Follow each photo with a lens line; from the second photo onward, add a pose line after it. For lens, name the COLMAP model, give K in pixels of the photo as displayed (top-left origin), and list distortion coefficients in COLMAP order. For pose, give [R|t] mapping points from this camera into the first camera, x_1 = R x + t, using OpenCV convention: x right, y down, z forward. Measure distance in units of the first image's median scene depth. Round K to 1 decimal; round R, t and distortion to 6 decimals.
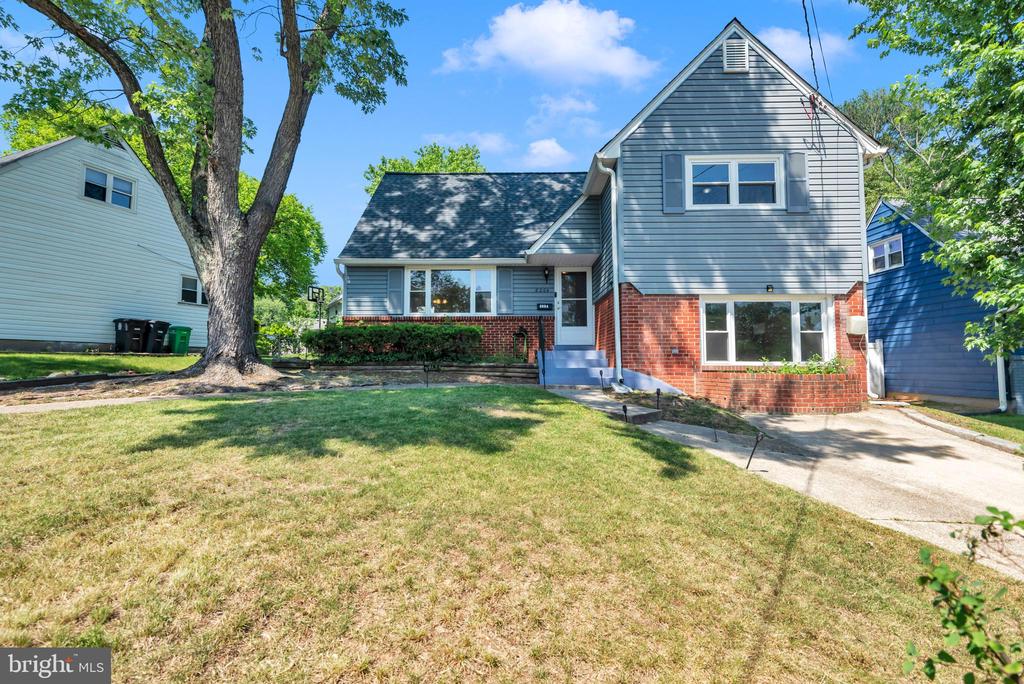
lens RADIAL K [[460.9, 0, 510.8], [0, 460.9, 338.4], [0, 0, 1]] dist [0.014168, -0.002254]
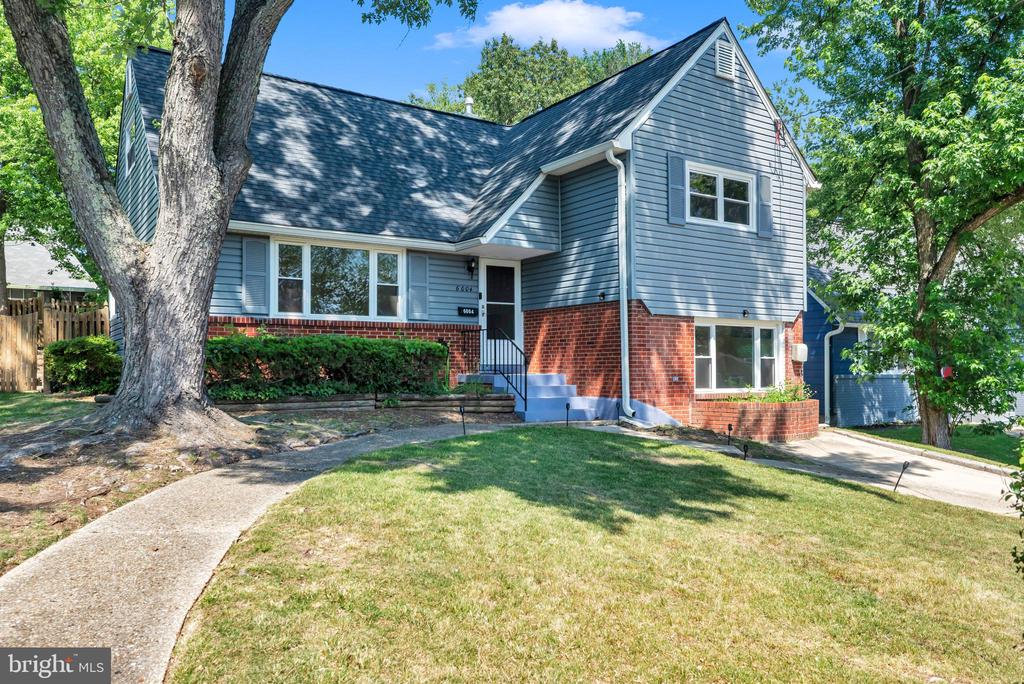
lens RADIAL K [[749.7, 0, 516.8], [0, 749.7, 358.1], [0, 0, 1]] dist [0.009216, 0.010830]
pose [[0.820017, 0.005977, 0.572308, -0.720531], [-0.031392, 0.998910, 0.034546, -0.052353], [-0.571478, -0.046294, 0.819310, -0.021217]]
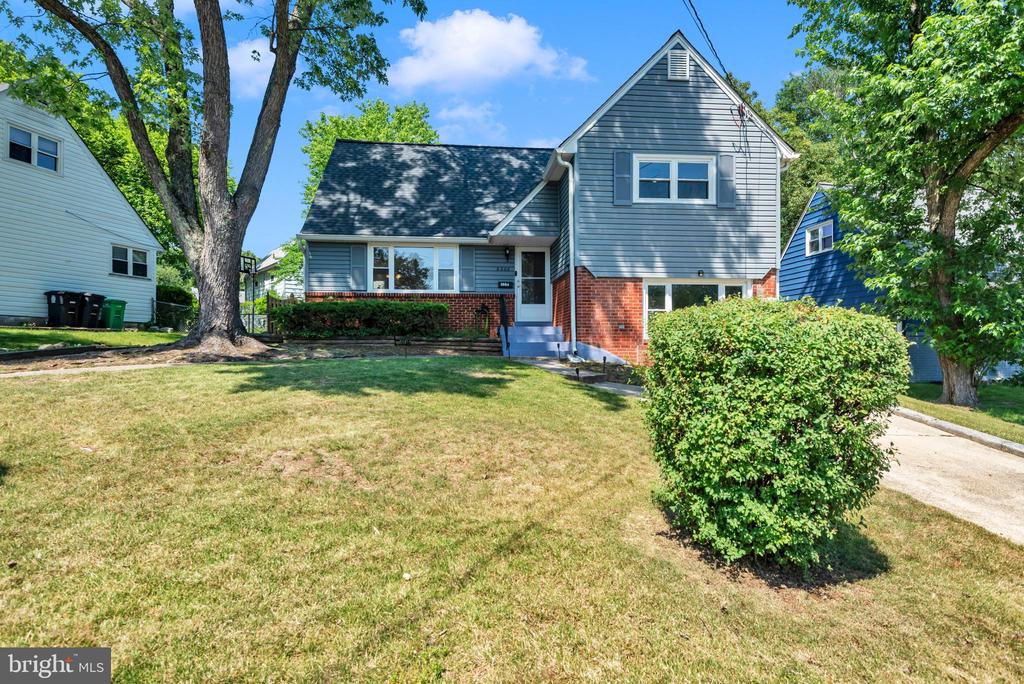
lens RADIAL K [[540.3, 0, 512.1], [0, 540.3, 342.3], [0, 0, 1]] dist [0.023811, -0.001860]
pose [[0.993538, 0.000134, 0.113501, -0.067431], [-0.005717, 0.998789, 0.048861, 0.001906], [-0.113357, -0.049194, 0.992336, -0.302919]]
